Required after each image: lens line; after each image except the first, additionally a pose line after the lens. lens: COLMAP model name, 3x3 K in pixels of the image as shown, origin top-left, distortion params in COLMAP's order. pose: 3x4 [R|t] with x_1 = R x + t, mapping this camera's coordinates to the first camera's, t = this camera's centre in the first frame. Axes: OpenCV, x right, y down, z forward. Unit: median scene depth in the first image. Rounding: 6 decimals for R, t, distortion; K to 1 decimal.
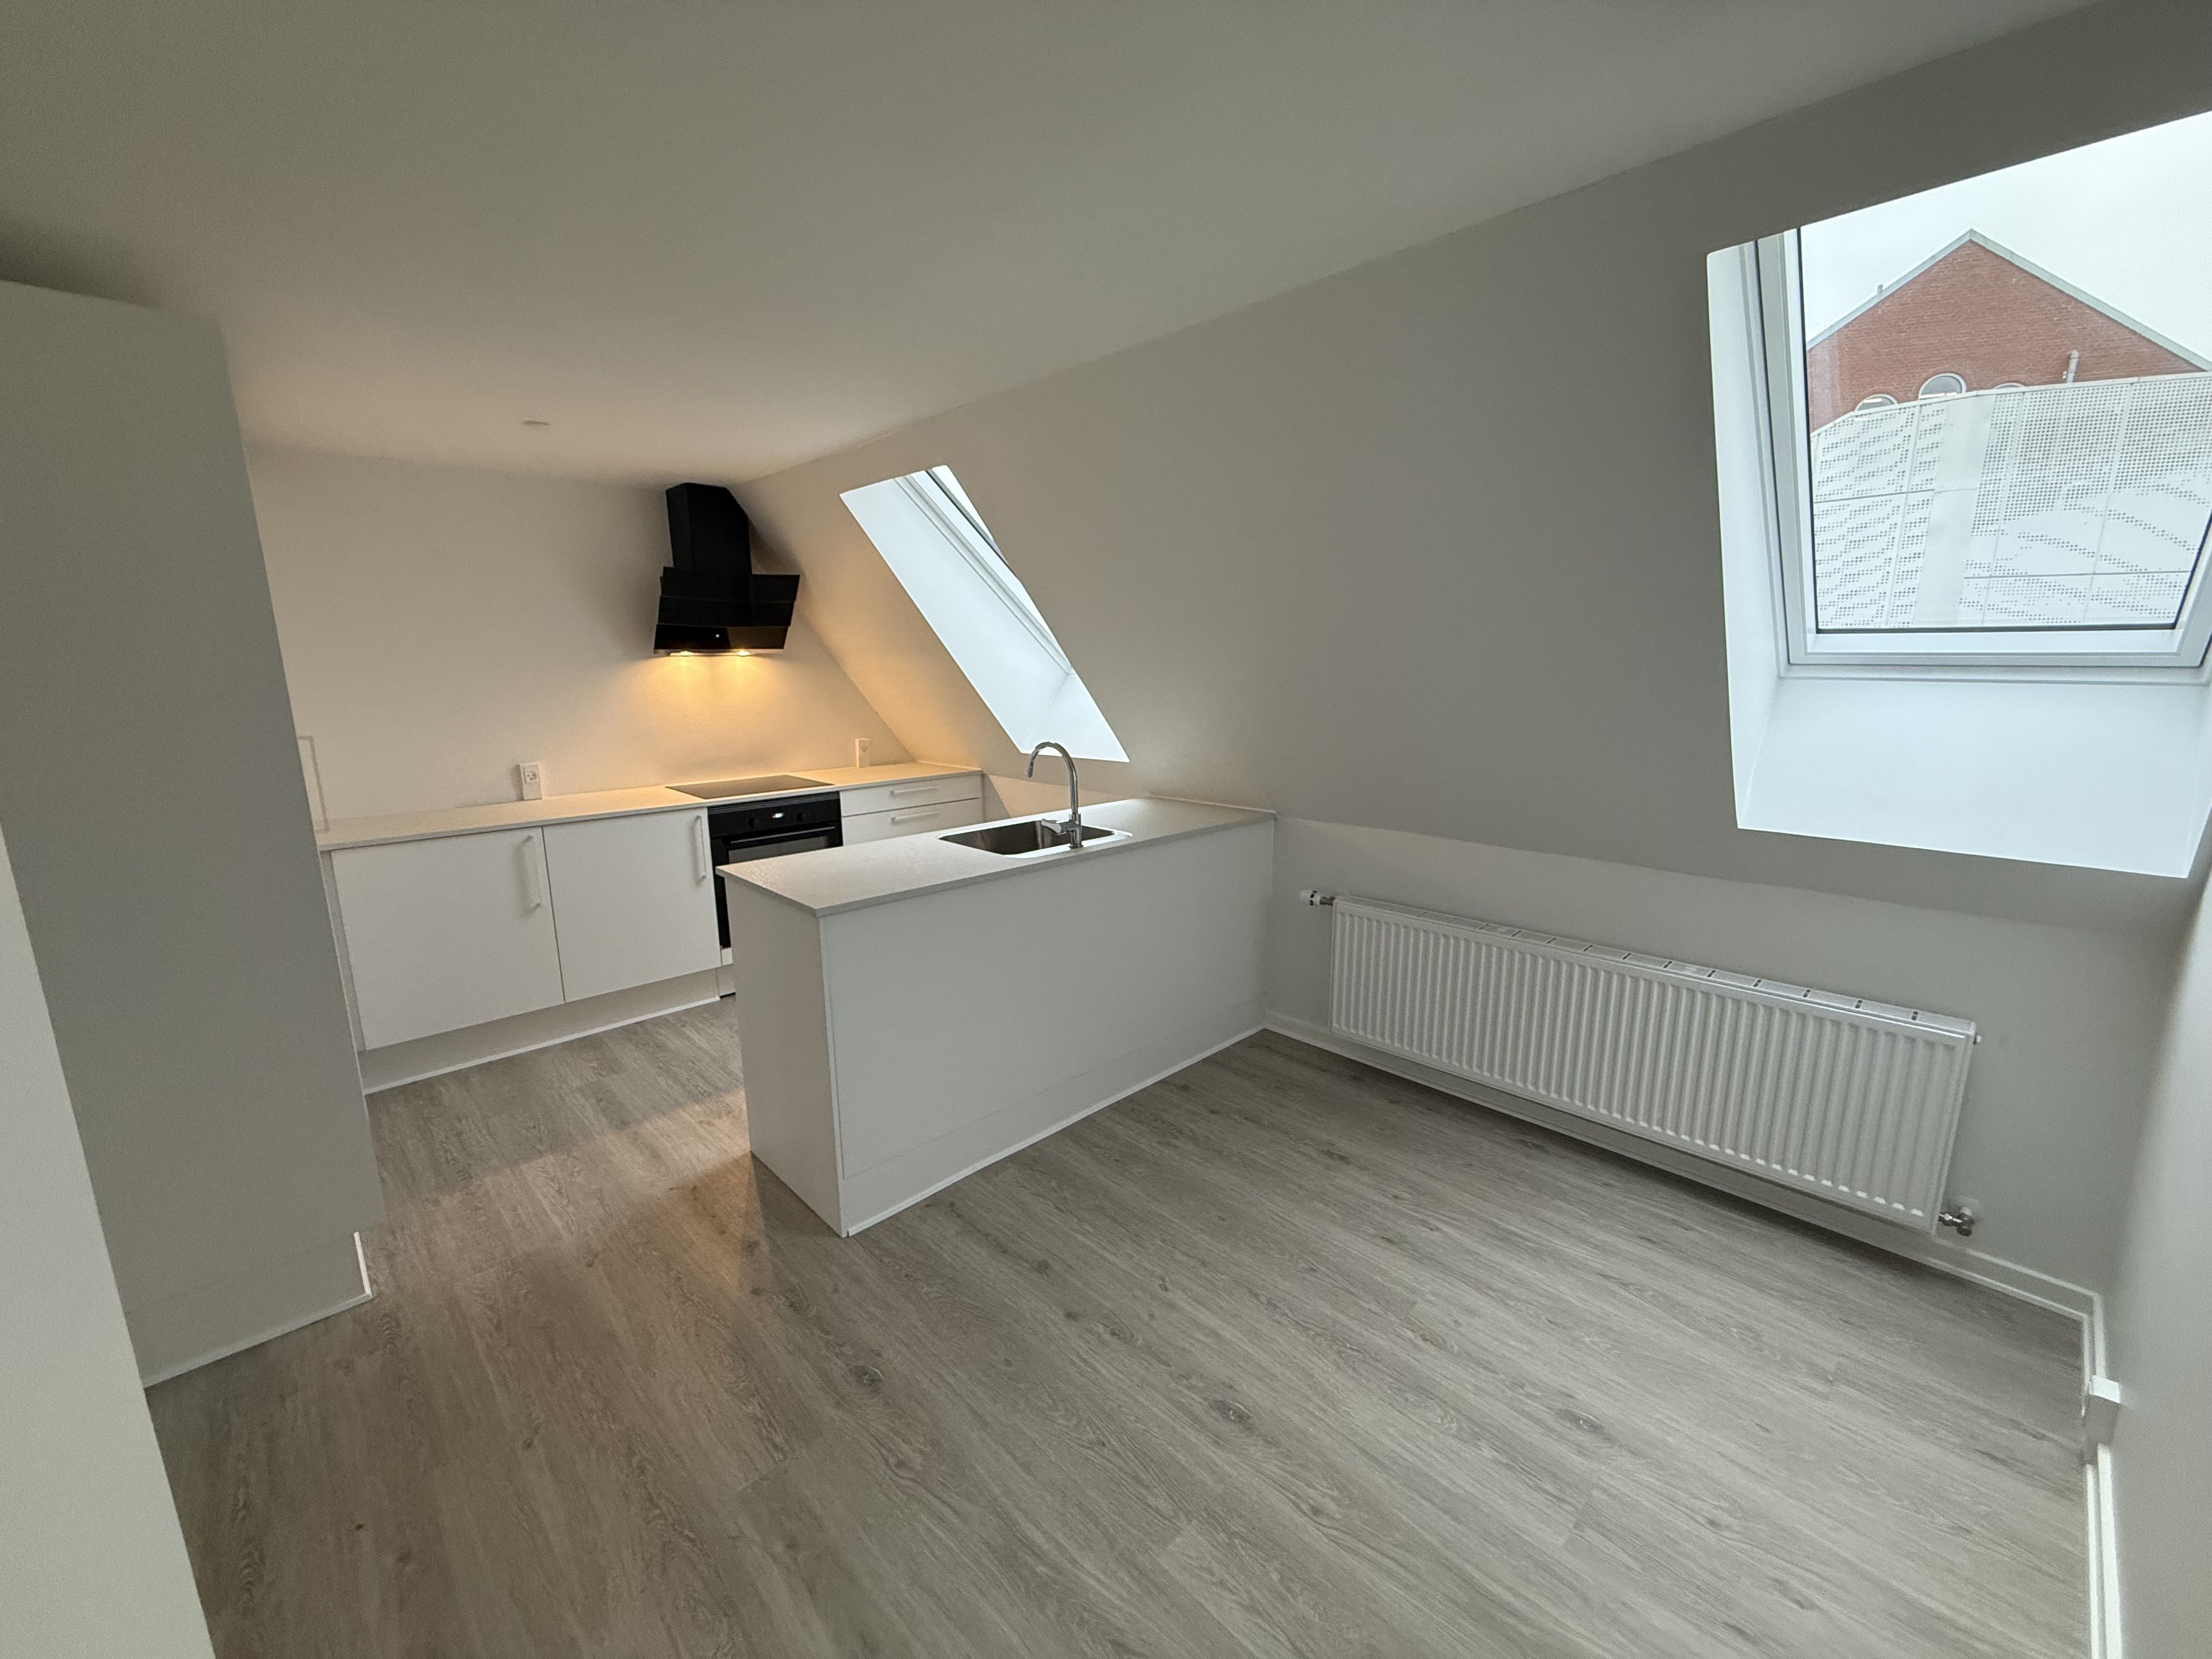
lens RADIAL K [[879.9, 0, 1103.7], [0, 879.9, 822.7], [0, 0, 1]] dist [-0.000406, -0.000126]
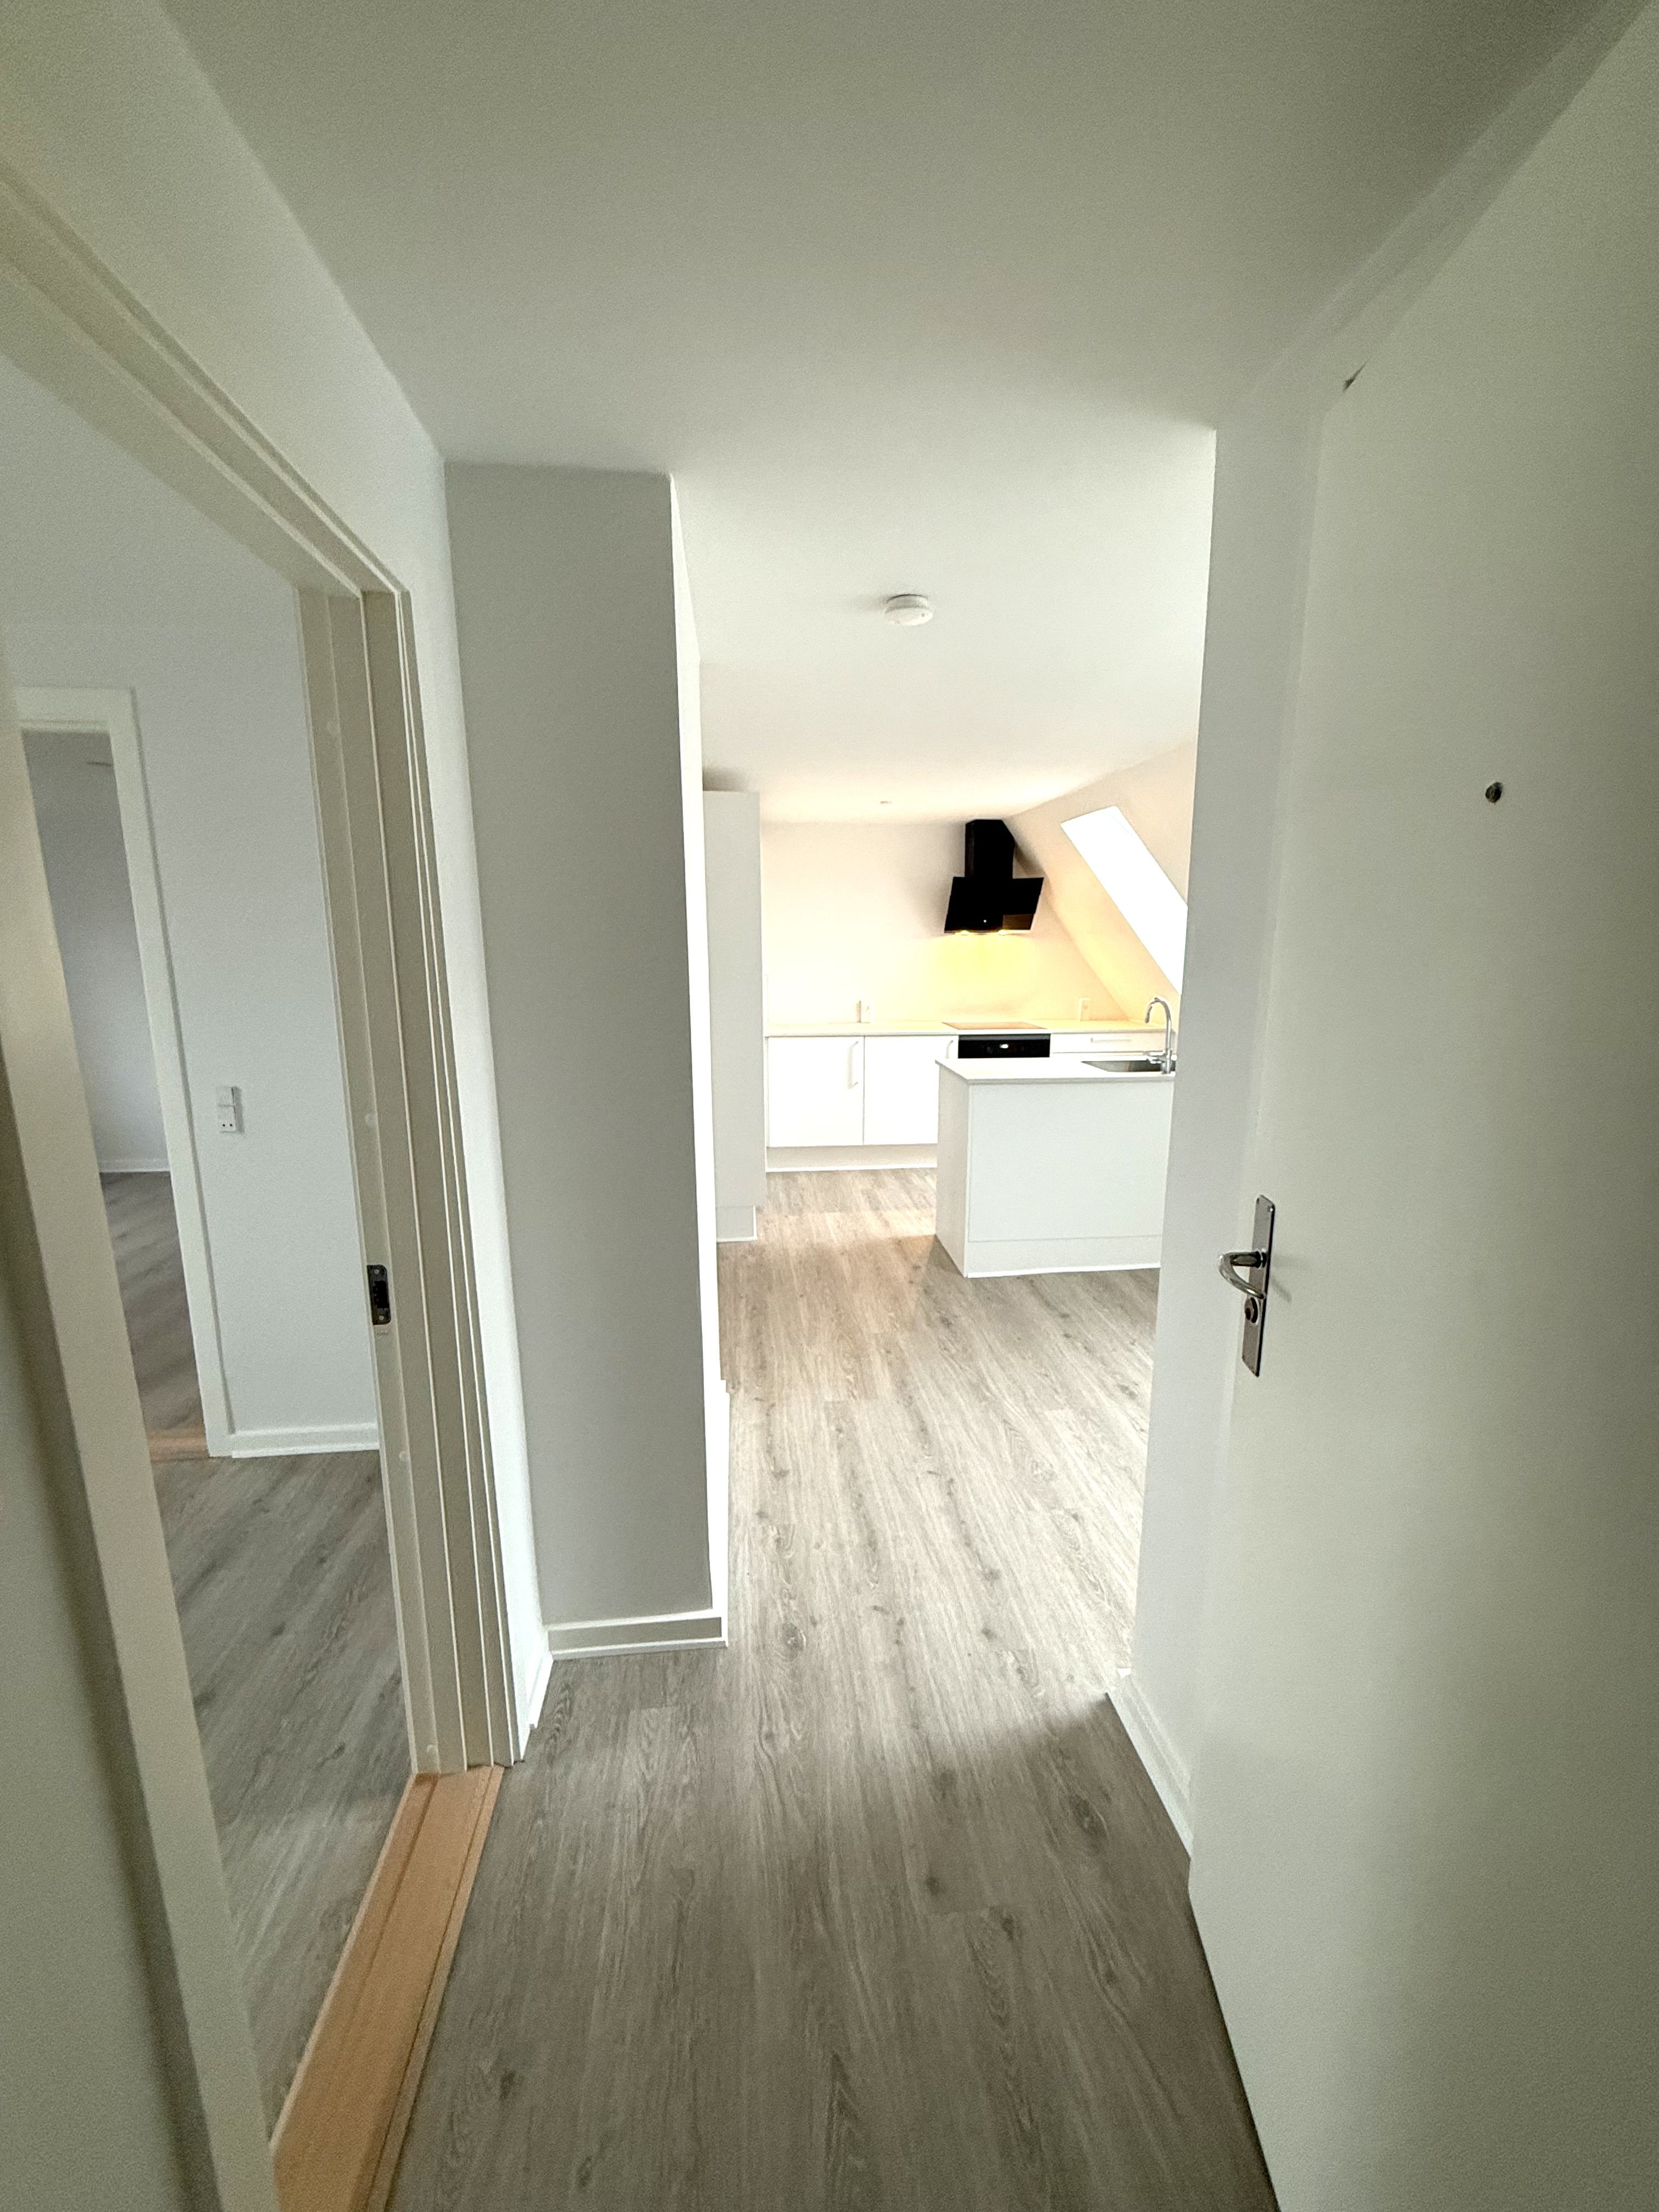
lens RADIAL K [[879.9, 0, 829.9], [0, 879.9, 1091.2], [0, 0, 1]] dist [-0.000406, -0.000126]
pose [[0.785842, 0.116971, -0.607265, 0.464453], [-0.124223, 0.991792, 0.030285, 0.091393], [0.605823, 0.051637, 0.793922, -0.497011]]
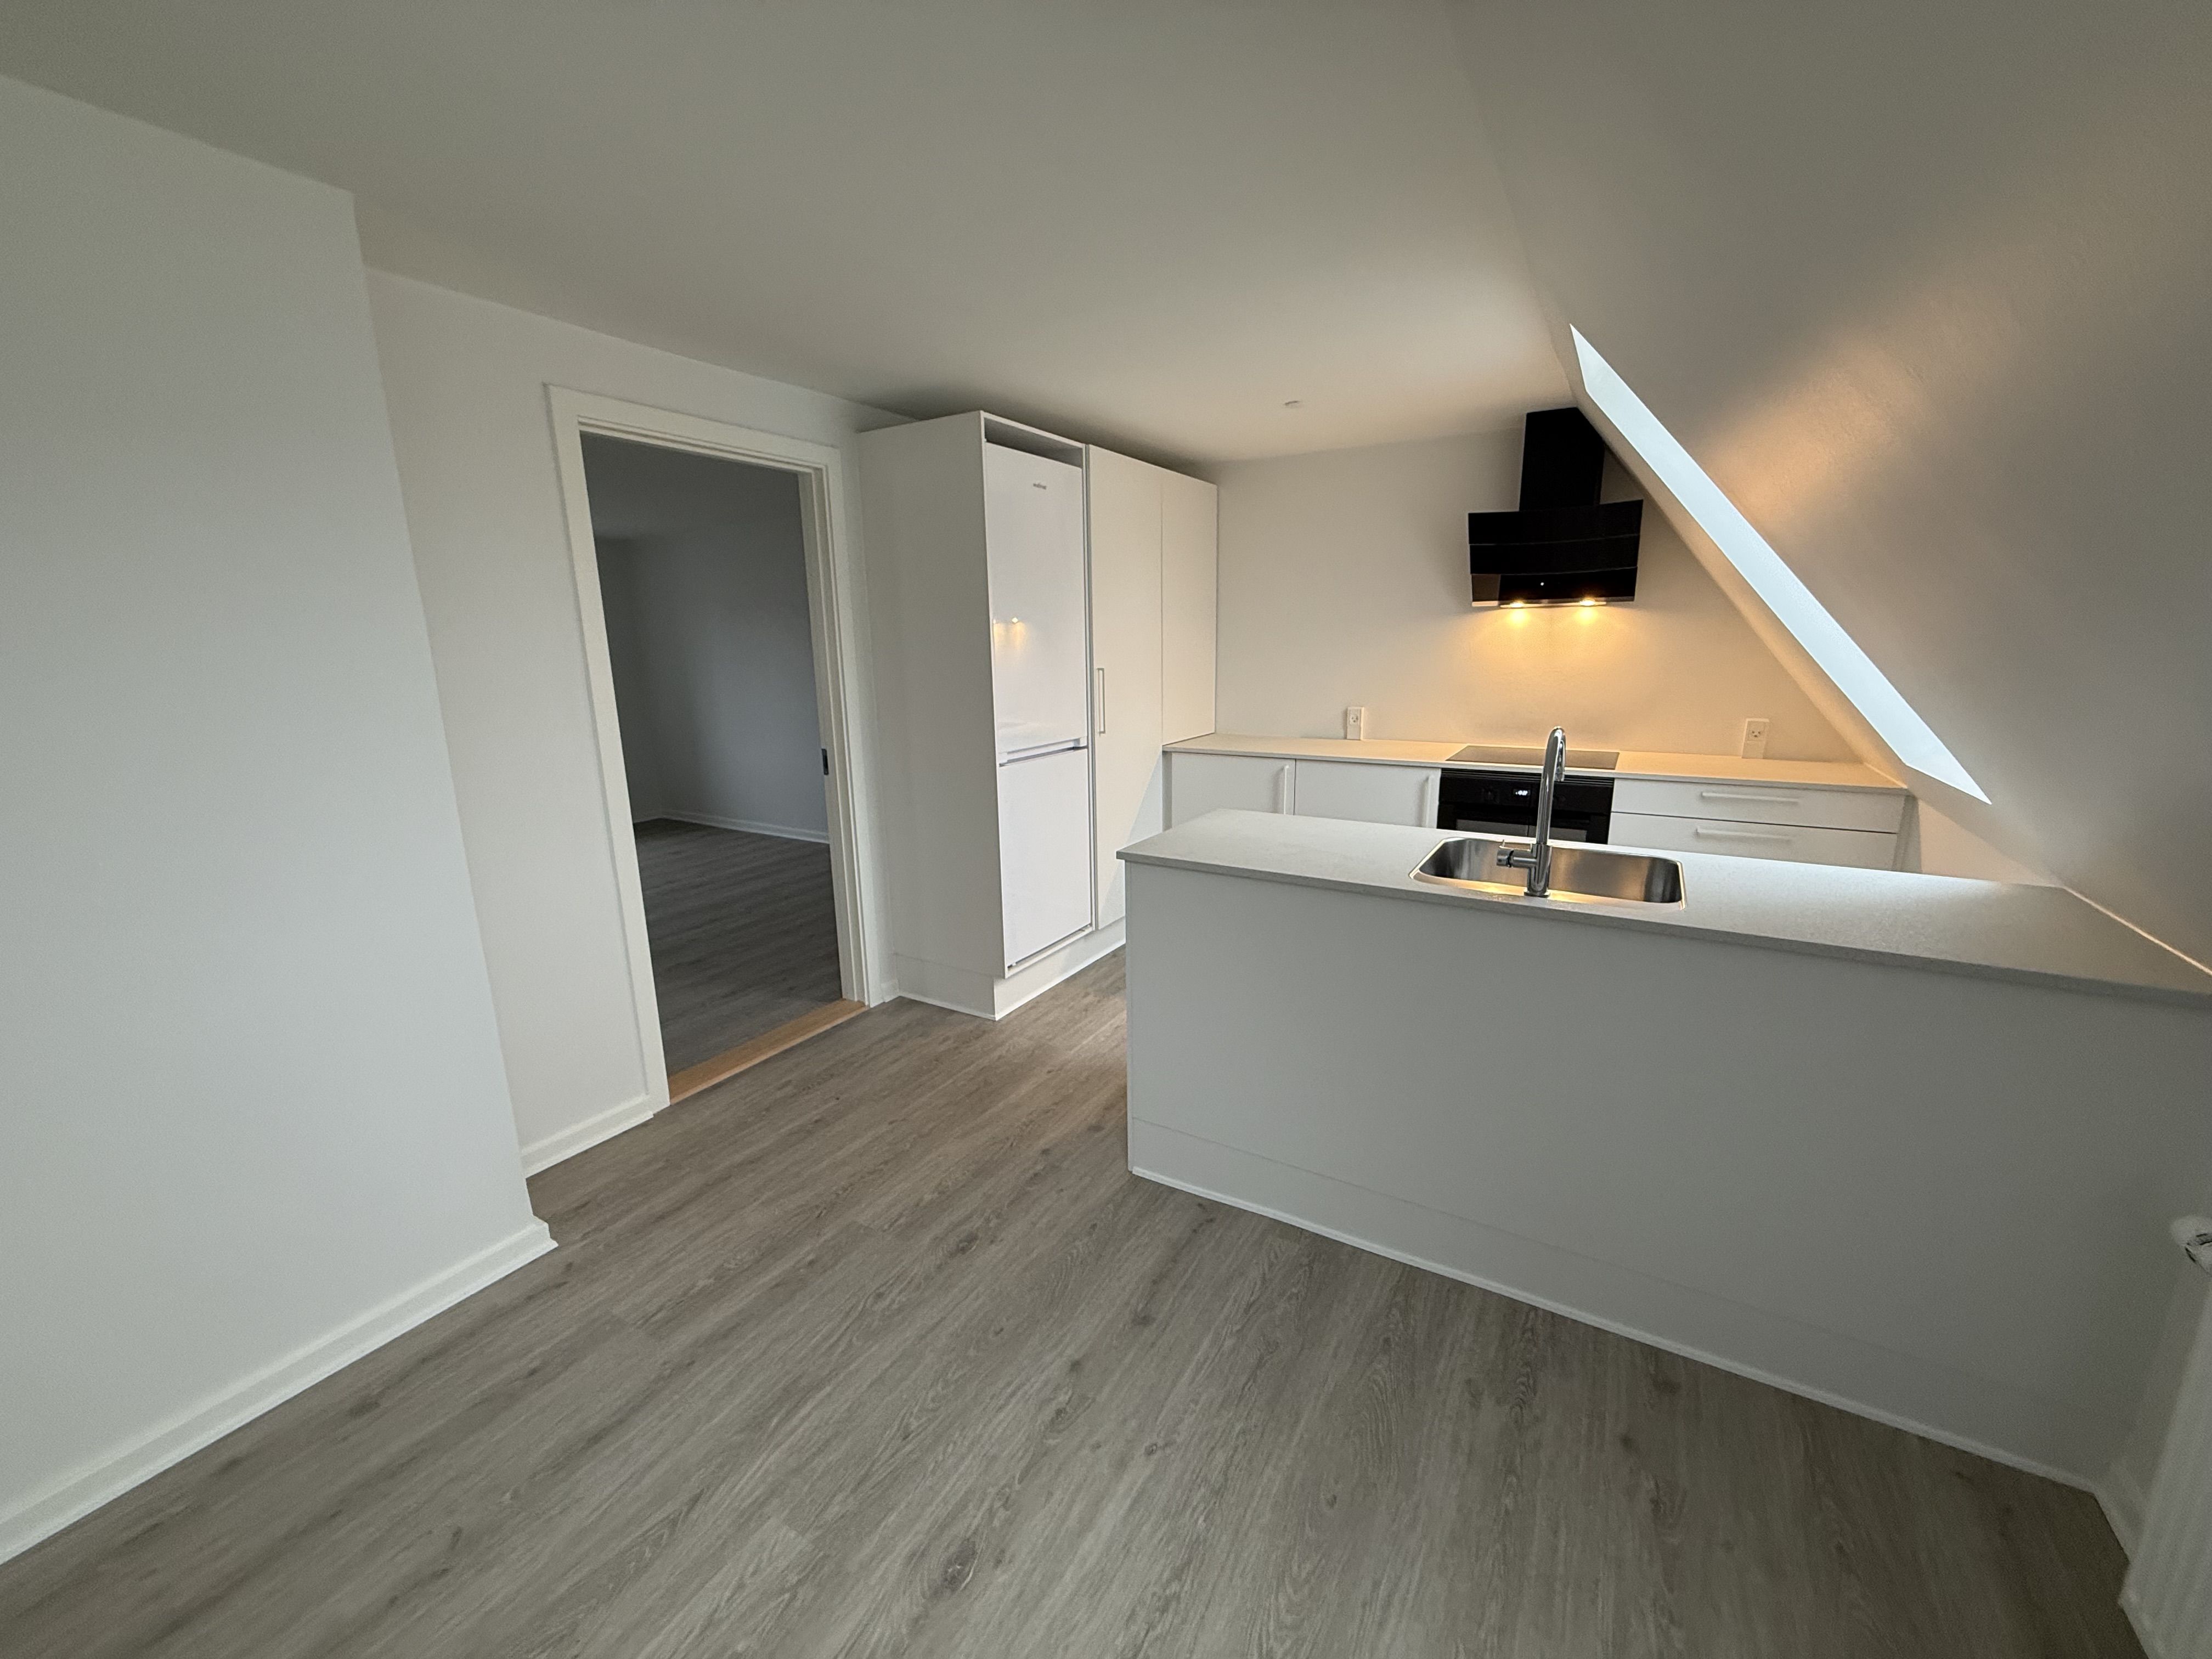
lens RADIAL K [[879.9, 0, 1090.2], [0, 879.9, 821.4], [0, 0, 1]] dist [-0.000406, -0.000126]
pose [[0.254452, 0.205039, -0.945100, 0.559178], [-0.164486, 0.972202, 0.166635, -0.089705], [0.952995, 0.113055, 0.281105, 0.586001]]
